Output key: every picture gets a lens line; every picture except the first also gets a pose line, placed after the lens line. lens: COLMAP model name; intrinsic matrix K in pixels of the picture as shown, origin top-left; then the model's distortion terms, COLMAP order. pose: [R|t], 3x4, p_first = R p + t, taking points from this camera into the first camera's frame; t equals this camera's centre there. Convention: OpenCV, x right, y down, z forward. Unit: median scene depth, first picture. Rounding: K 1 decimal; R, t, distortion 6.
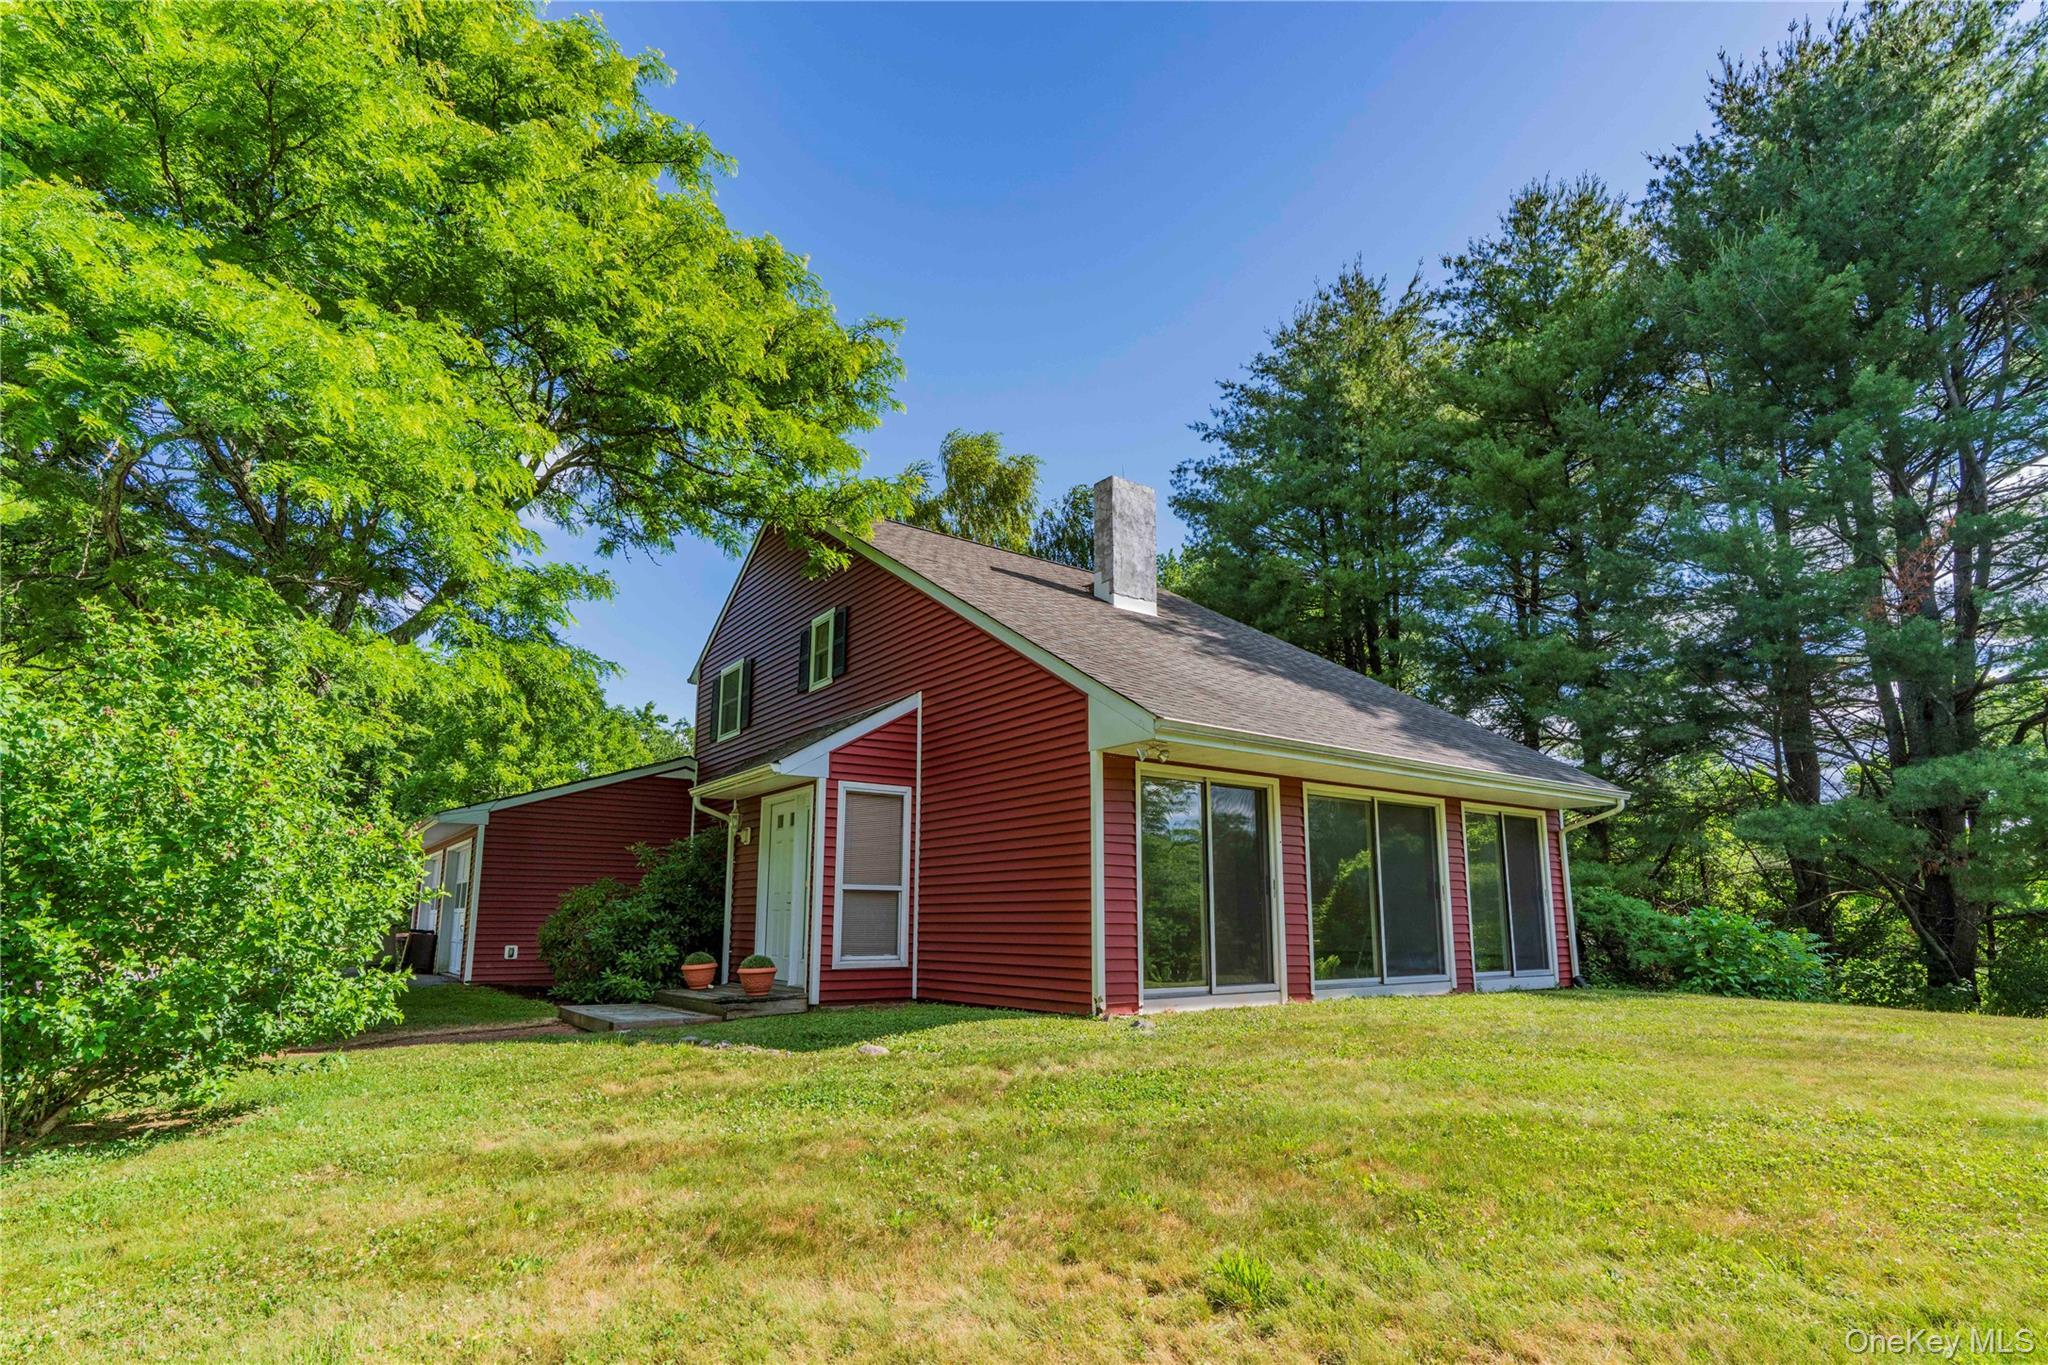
lens RADIAL K [[1048.8, 0, 1024.0], [0, 1048.8, 682.5], [0, 0, 1]] dist [-0.174692, -0.000067]
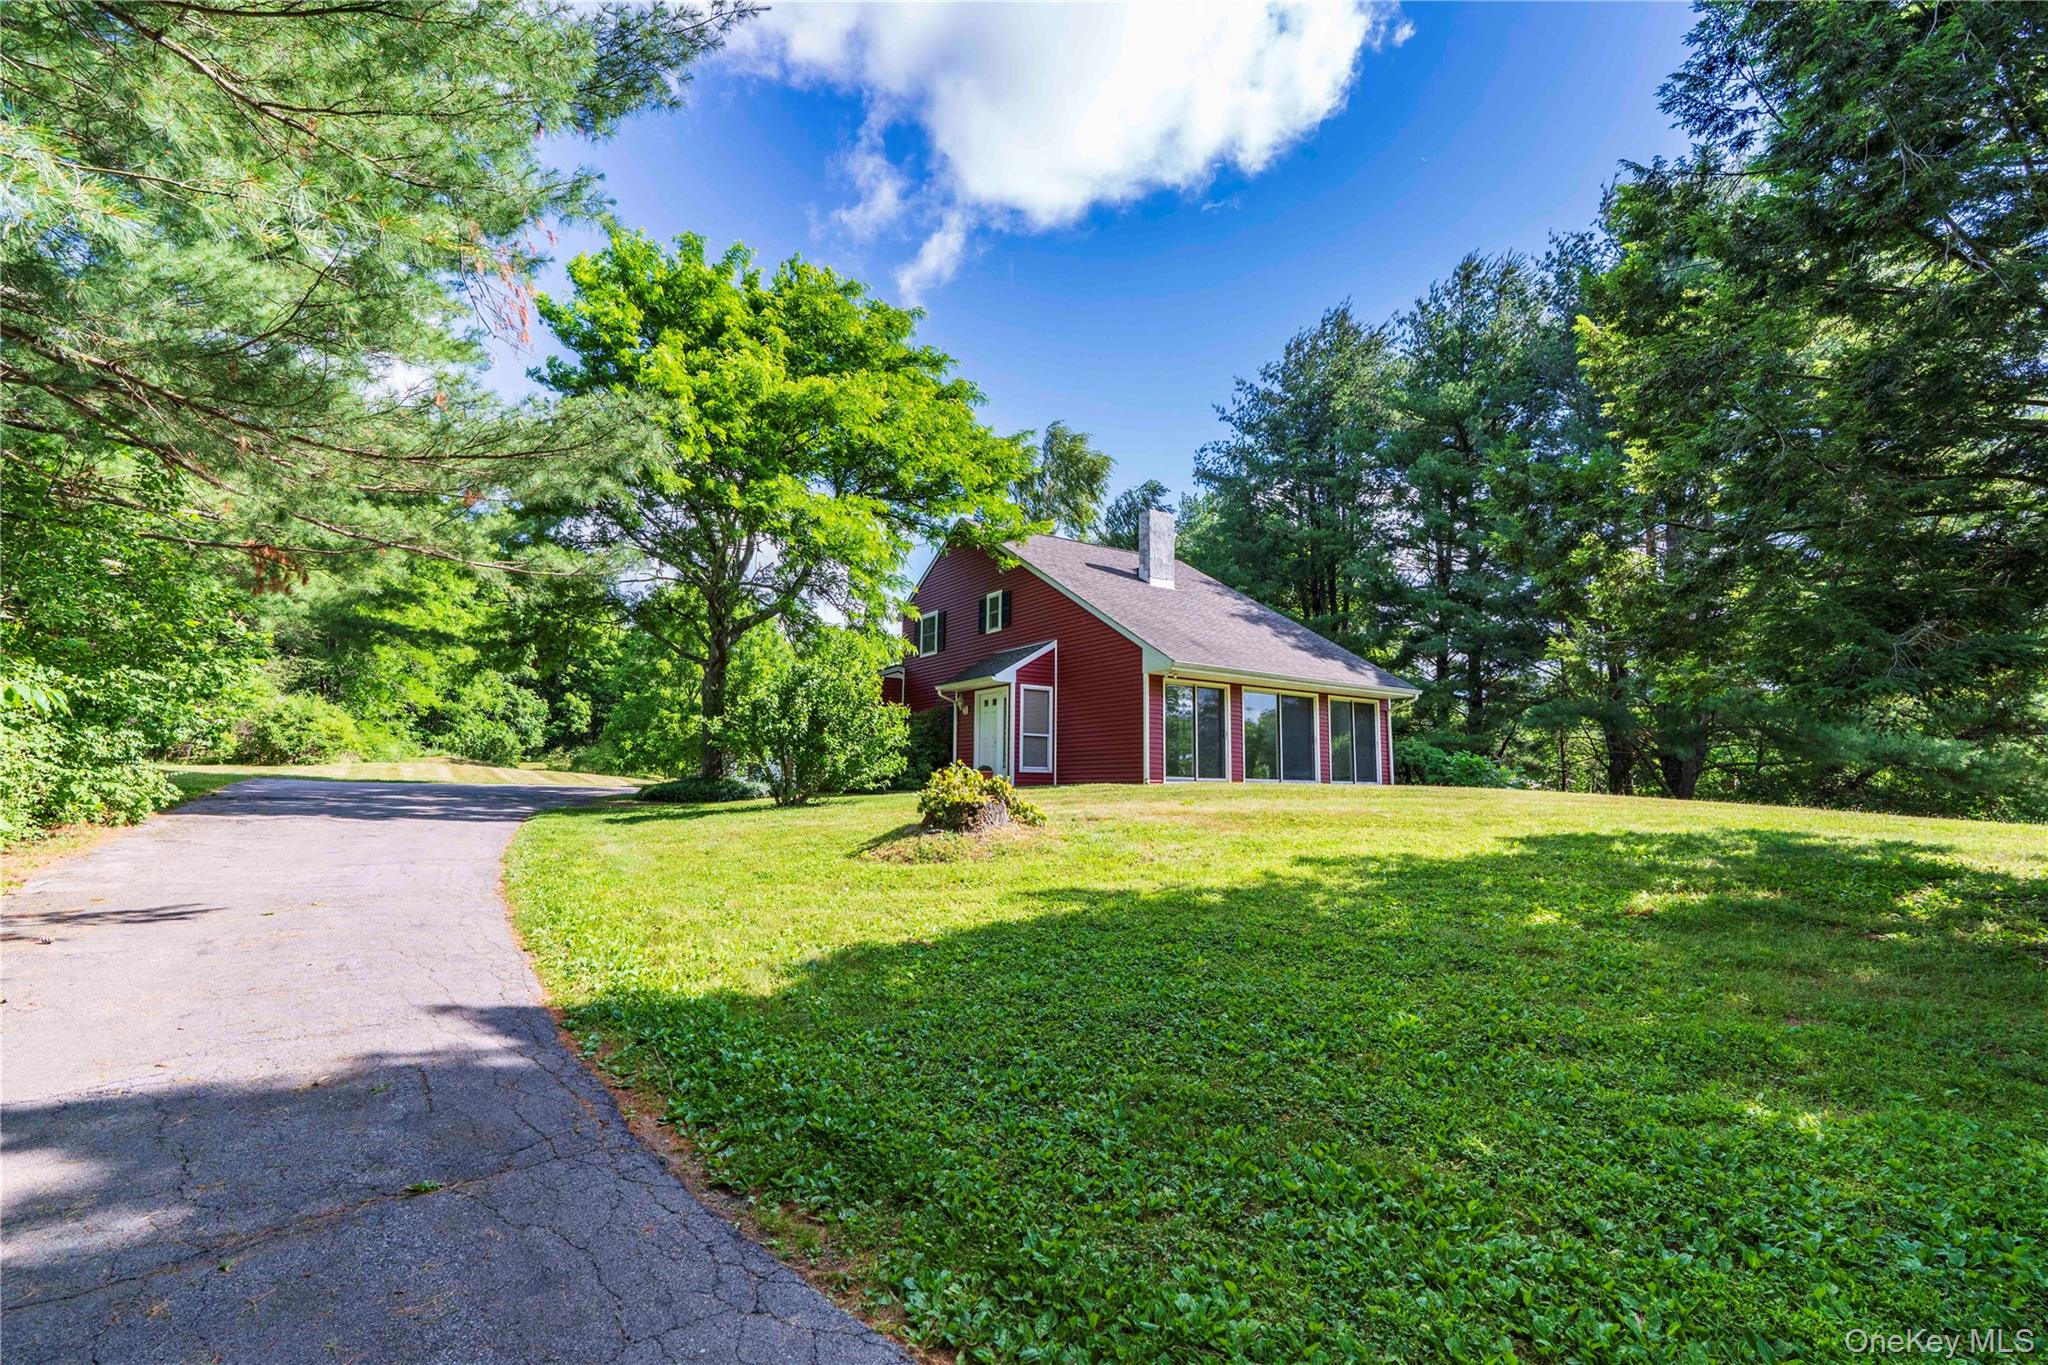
lens RADIAL K [[921.3, 0, 1024.0], [0, 921.3, 682.5], [0, 0, 1]] dist [-0.000312, -0.000125]
pose [[0.999048, 0.008699, -0.042753, -0.072428], [-0.004170, 0.994472, 0.104916, -0.080864], [0.043429, -0.104638, 0.993562, -0.660159]]
